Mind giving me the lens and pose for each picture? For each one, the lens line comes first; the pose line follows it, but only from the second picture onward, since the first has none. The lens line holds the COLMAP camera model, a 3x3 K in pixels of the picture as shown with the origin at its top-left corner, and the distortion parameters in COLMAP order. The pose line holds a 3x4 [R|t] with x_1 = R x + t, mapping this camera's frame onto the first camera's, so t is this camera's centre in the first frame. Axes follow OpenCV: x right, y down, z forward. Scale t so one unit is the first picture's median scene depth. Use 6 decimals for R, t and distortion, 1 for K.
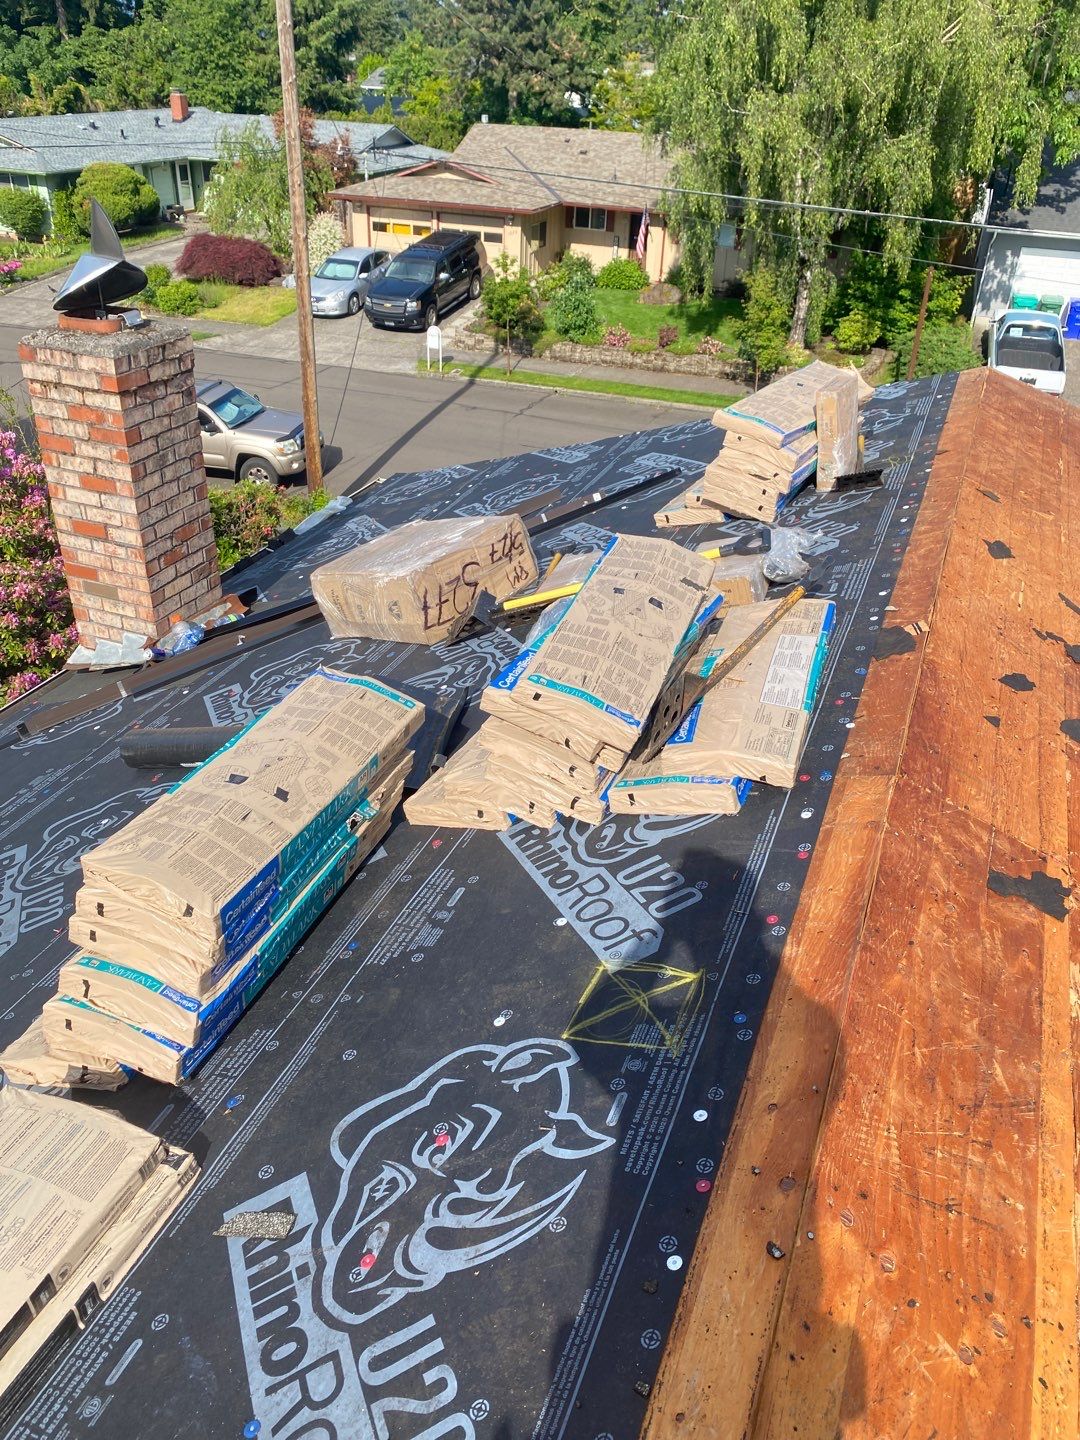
lens RADIAL K [[1080.9, 0, 534.8], [0, 1080.9, 702.2], [0, 0, 1]] dist [0.013482, -0.004233]
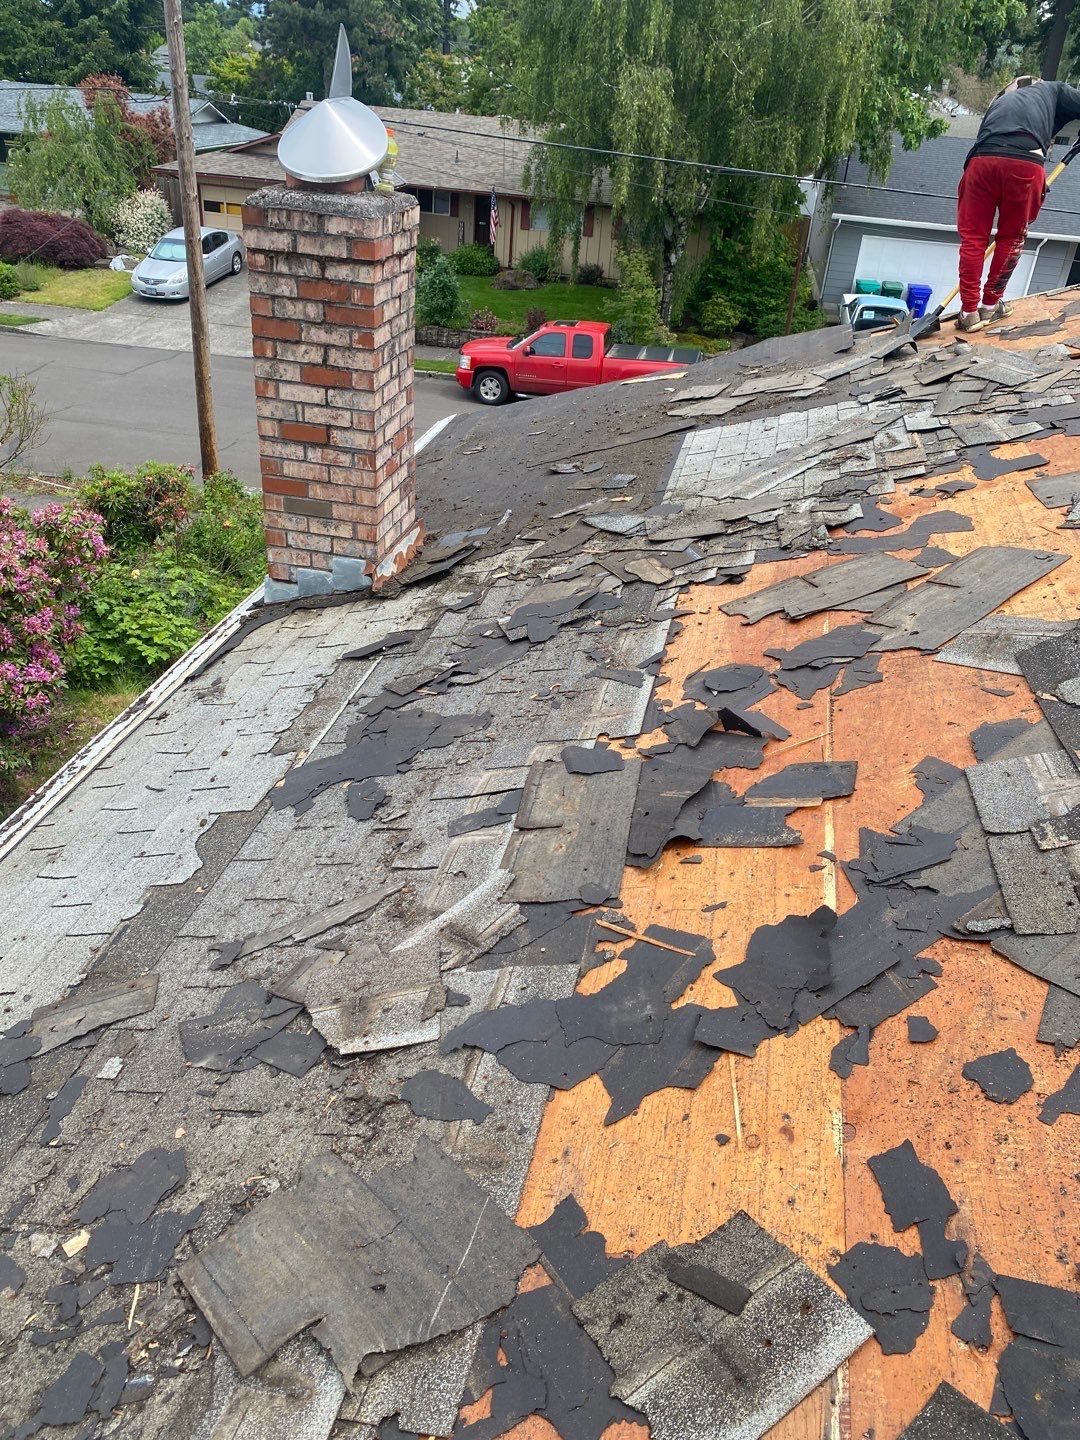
lens RADIAL K [[1091.6, 0, 537.2], [0, 1091.6, 723.6], [0, 0, 1]] dist [0.005844, 0.005534]
pose [[0.982820, -0.064405, 0.172967, -0.387724], [0.062552, 0.997911, 0.016150, 0.066397], [-0.173646, -0.005053, 0.984795, 0.110972]]
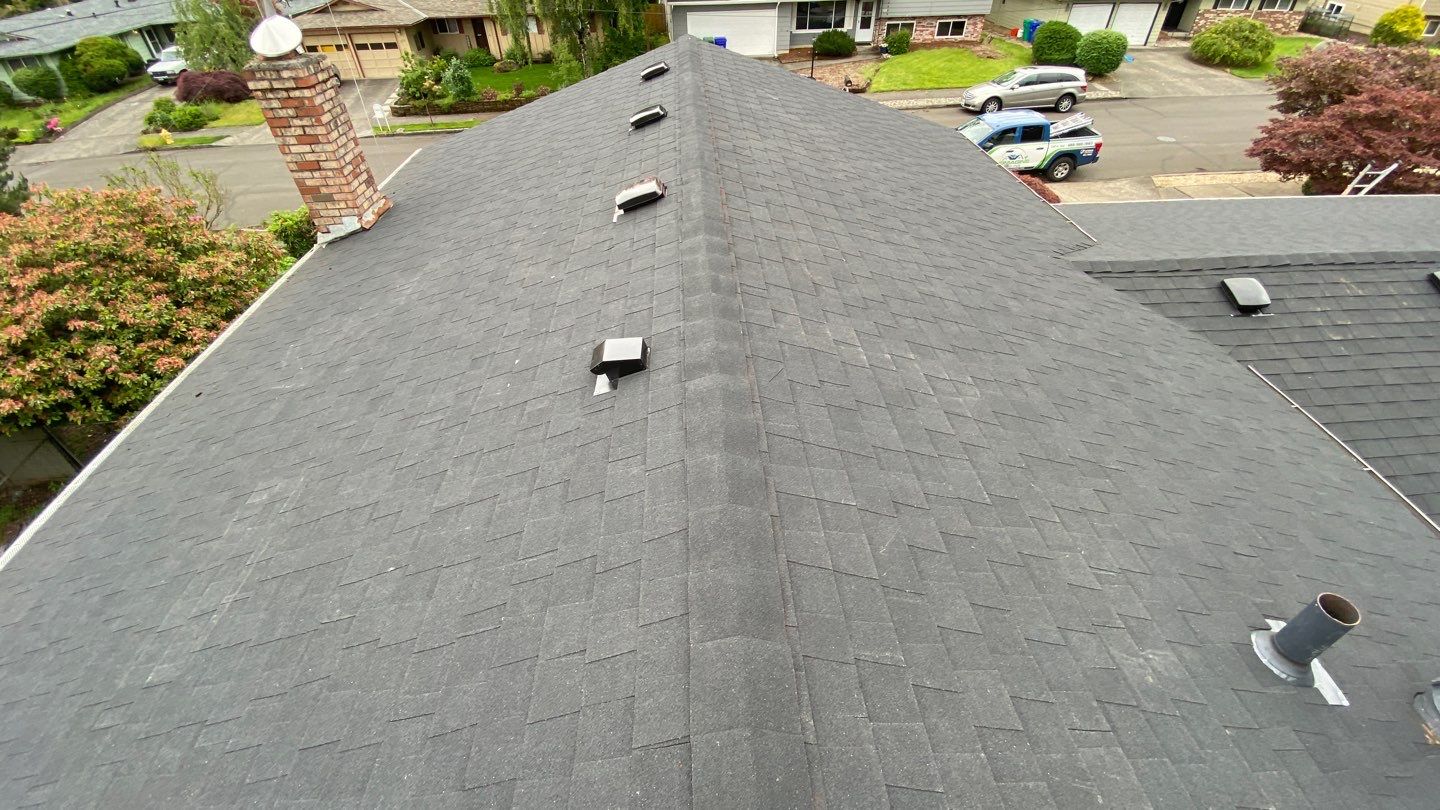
lens RADIAL K [[583.3, 0, 720.0], [0, 583.3, 405.0], [0, 0, 1]] dist [0.014846, -0.017688]
pose [[0.899288, -0.318580, 0.299648, -0.183299], [0.266571, 0.942421, 0.201945, 0.246900], [-0.346730, -0.101729, 0.932432, -0.341884]]
